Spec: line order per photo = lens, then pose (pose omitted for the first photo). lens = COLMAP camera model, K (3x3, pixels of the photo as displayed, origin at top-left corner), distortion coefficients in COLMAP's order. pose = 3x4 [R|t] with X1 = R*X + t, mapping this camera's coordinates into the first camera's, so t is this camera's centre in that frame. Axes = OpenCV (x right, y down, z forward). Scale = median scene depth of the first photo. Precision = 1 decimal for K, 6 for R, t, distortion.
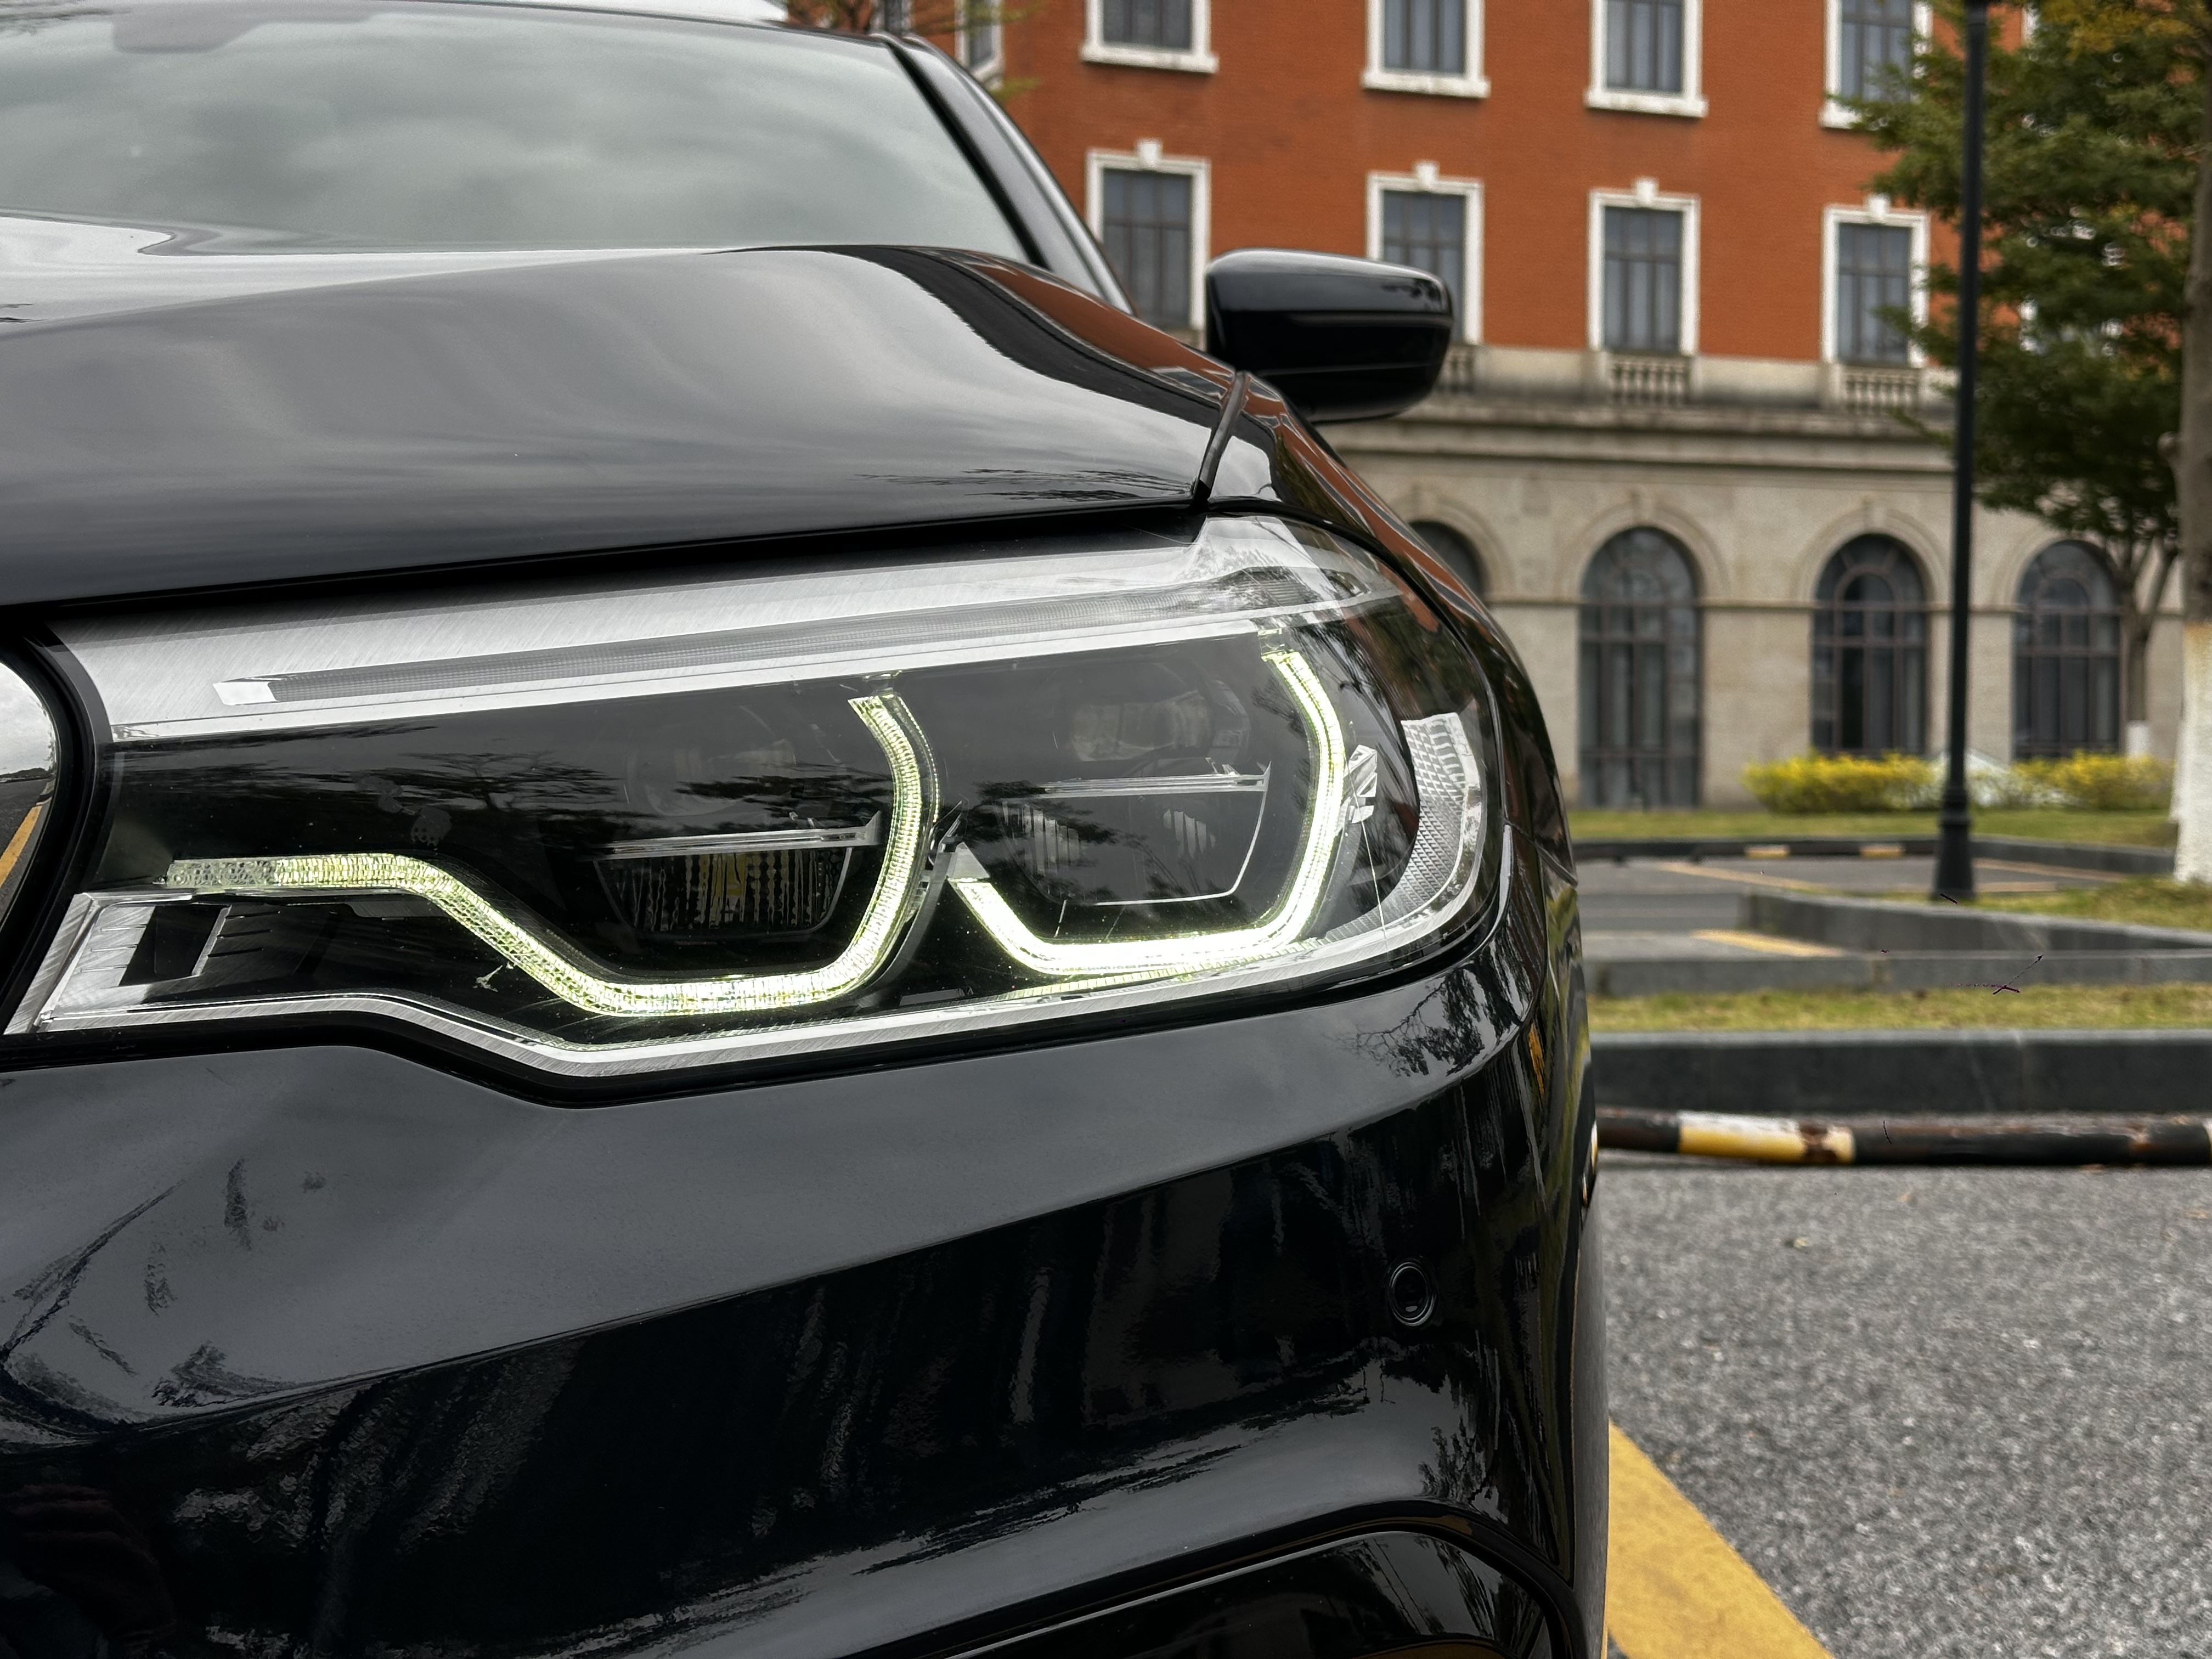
lens RADIAL K [[3088.5, 0, 1114.1], [0, 3088.5, 837.1], [0, 0, 1]] dist [0.223041, -0.506247]
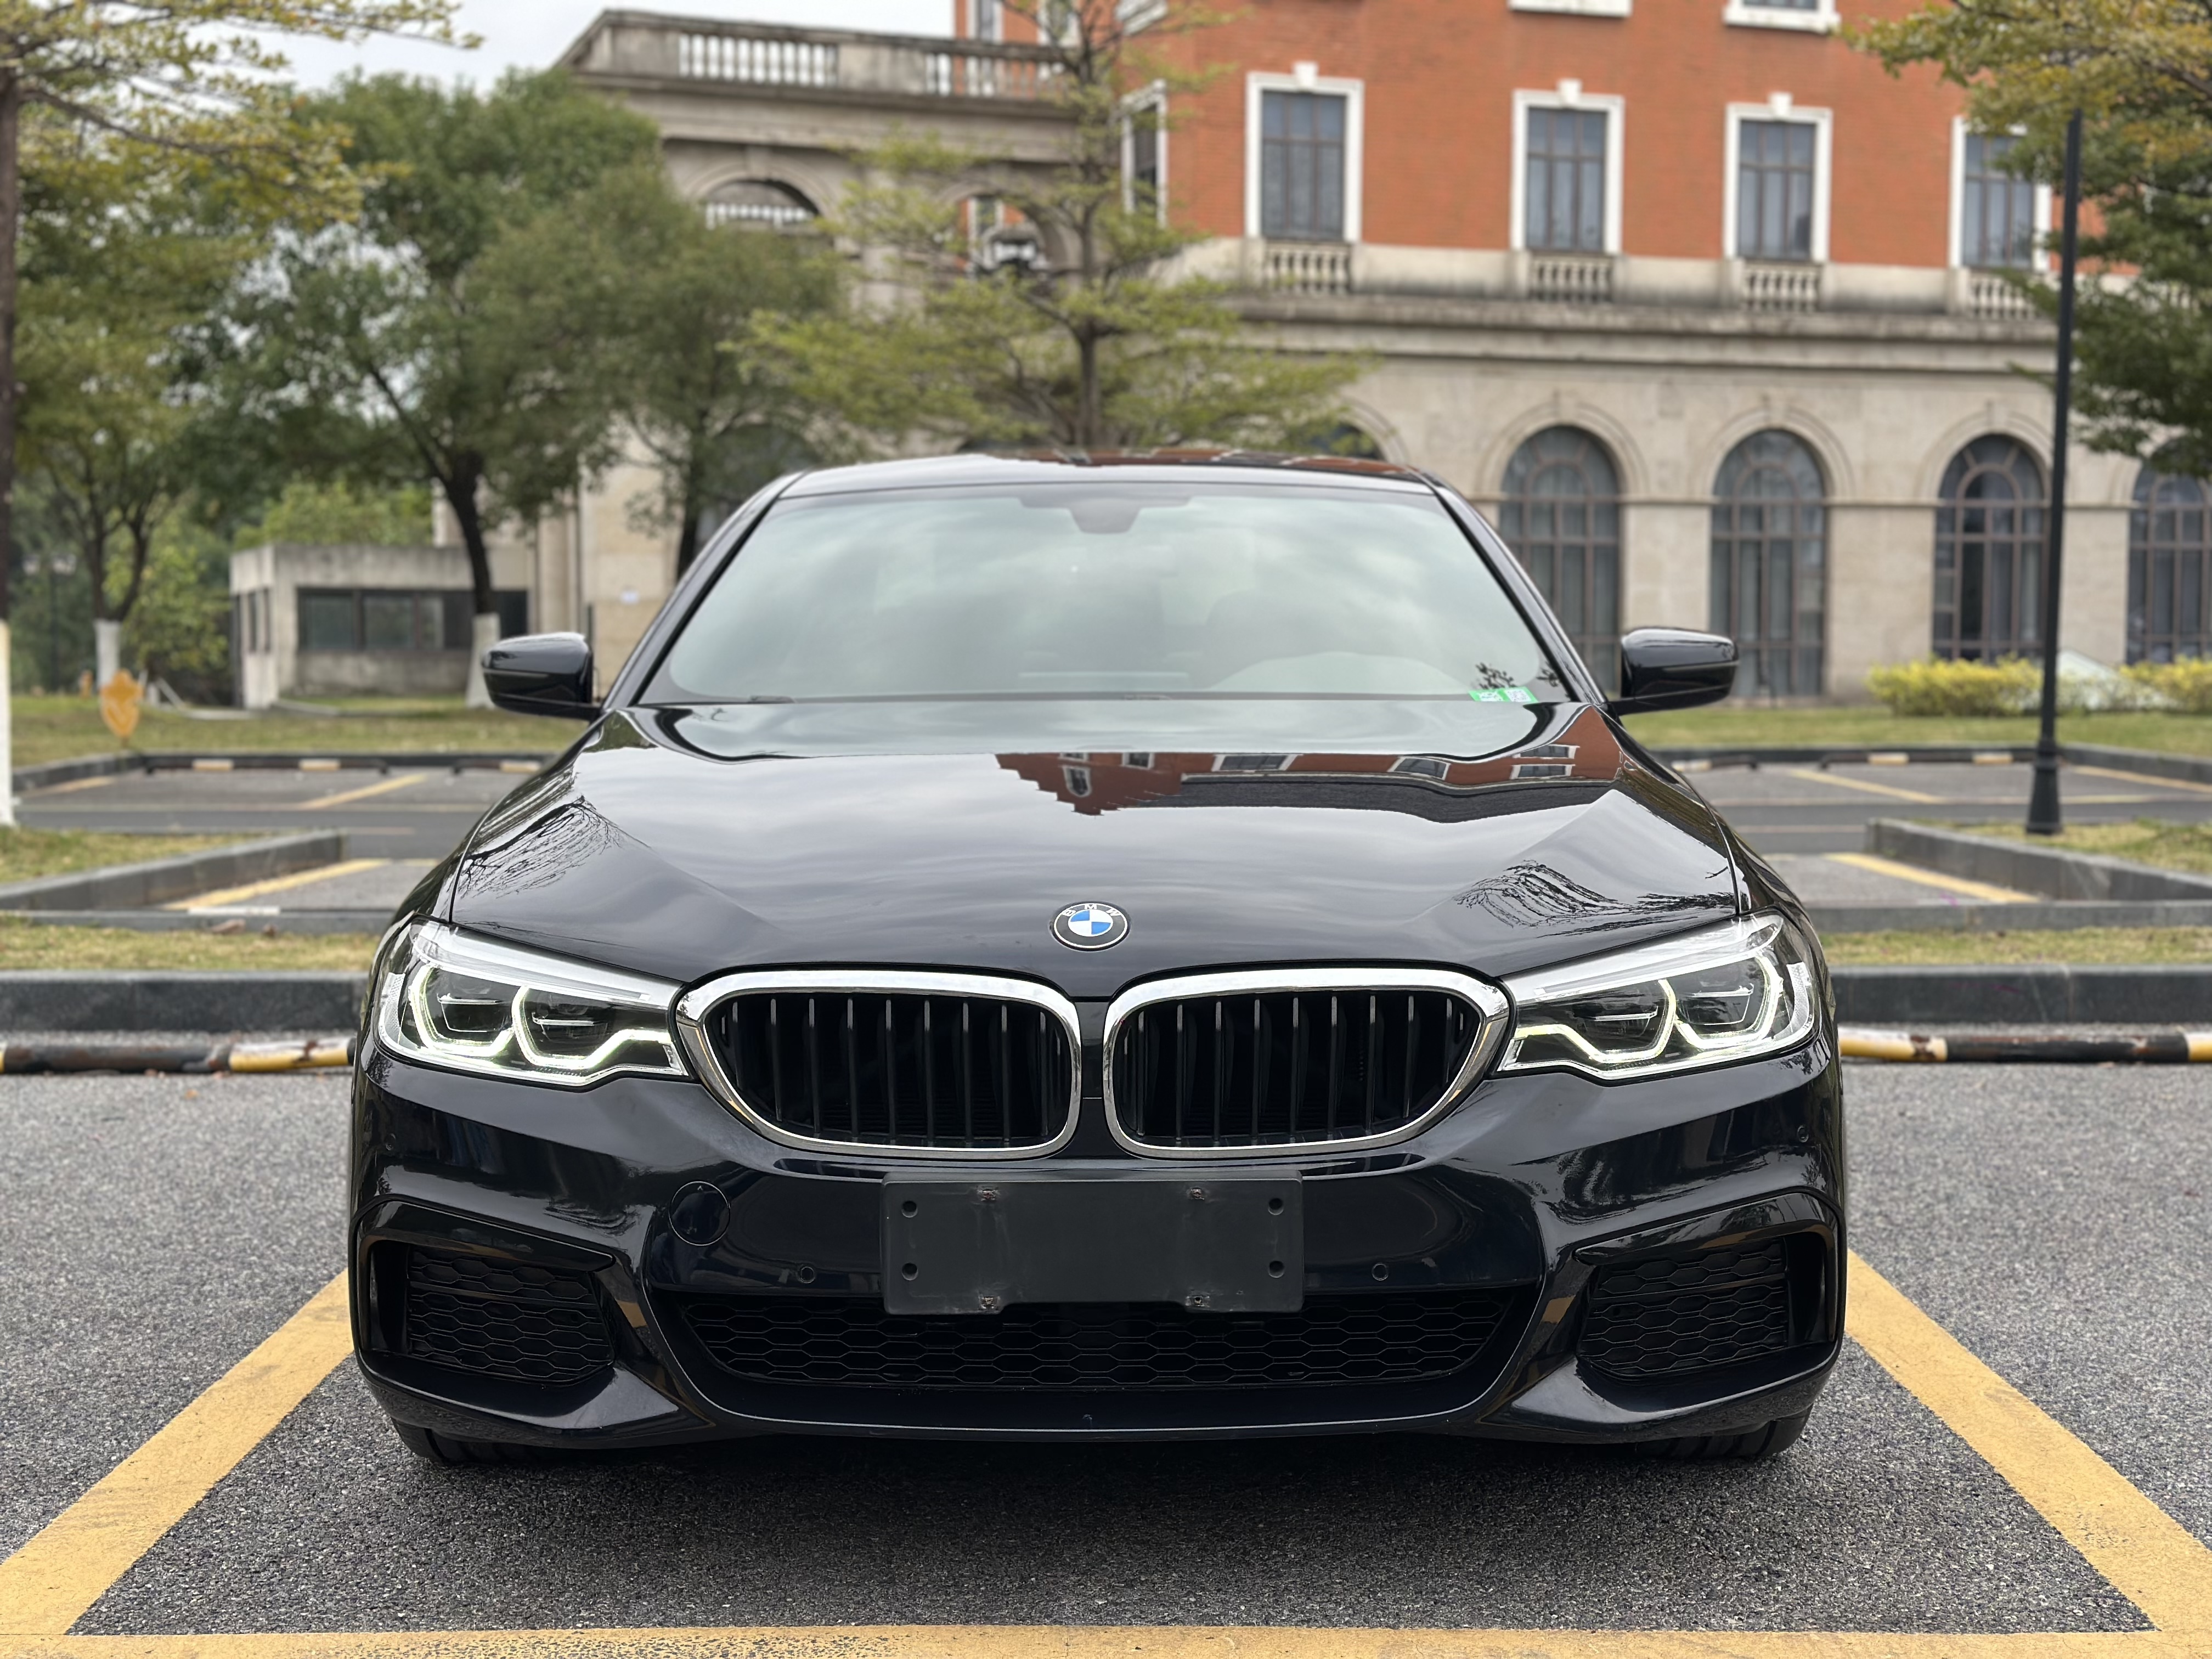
lens RADIAL K [[3081.1, 0, 1123.1], [0, 3081.1, 840.9], [0, 0, 1]] dist [0.224073, -0.505056]
pose [[0.999436, 0.003888, -0.033349, -0.061309], [-0.002353, 0.998942, 0.045925, -0.038780], [0.033492, -0.045821, 0.998388, -0.284251]]
